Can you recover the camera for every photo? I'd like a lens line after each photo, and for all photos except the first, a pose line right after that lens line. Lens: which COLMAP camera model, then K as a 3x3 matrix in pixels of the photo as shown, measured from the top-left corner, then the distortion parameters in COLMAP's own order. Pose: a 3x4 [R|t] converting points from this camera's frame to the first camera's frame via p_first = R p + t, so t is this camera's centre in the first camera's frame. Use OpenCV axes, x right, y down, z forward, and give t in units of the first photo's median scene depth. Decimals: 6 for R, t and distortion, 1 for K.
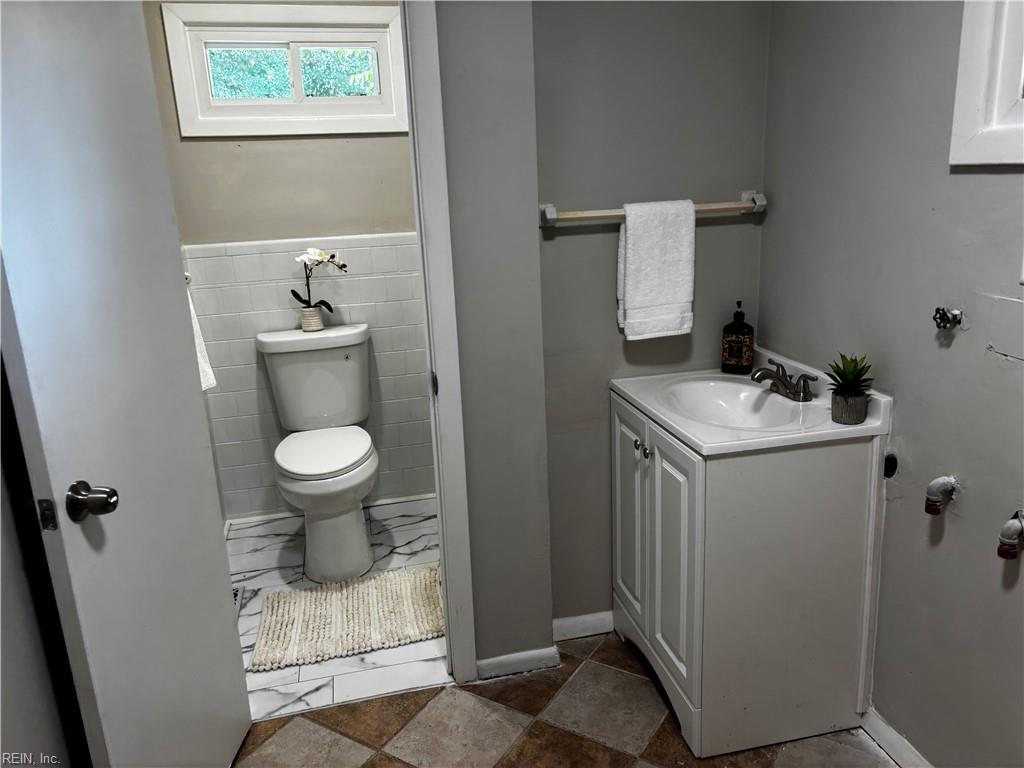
lens RADIAL K [[771.0, 0, 517.3], [0, 771.0, 382.9], [0, 0, 1]] dist [0.044365, -0.042271]
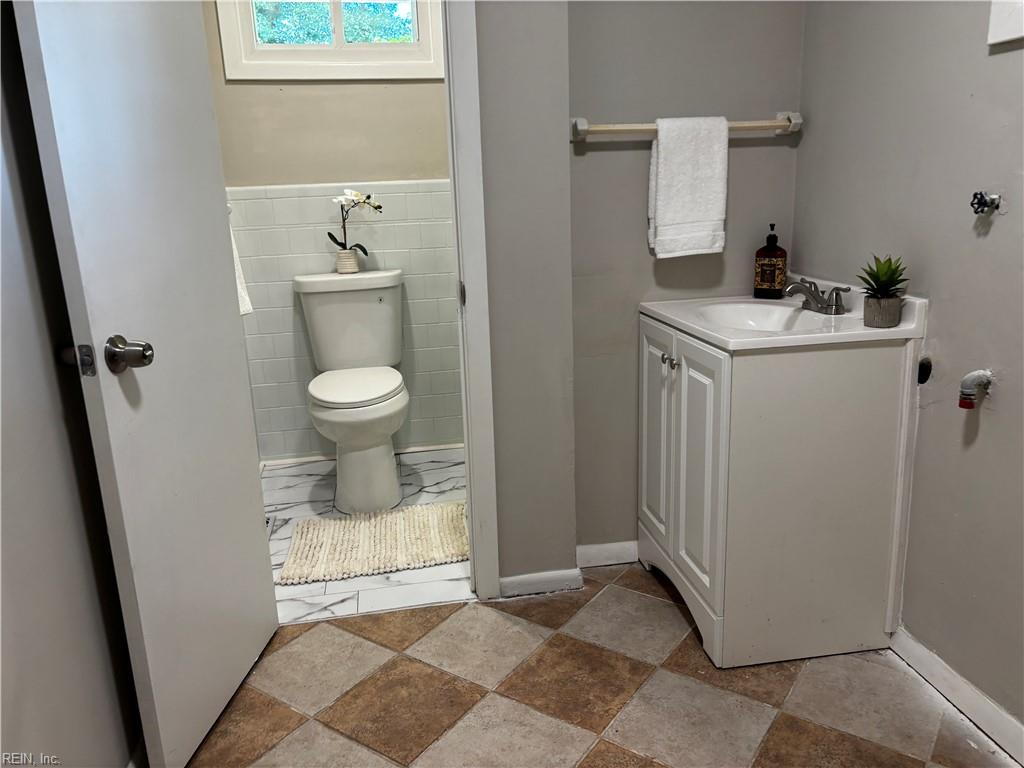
lens RADIAL K [[771.0, 0, 510.6], [0, 771.0, 385.4], [0, 0, 1]] dist [0.044365, -0.042271]
pose [[0.998245, 0.020388, -0.055595, 0.012916], [-0.020860, 0.999751, -0.007919, 0.120224], [0.055419, 0.009065, 0.998422, -0.004116]]
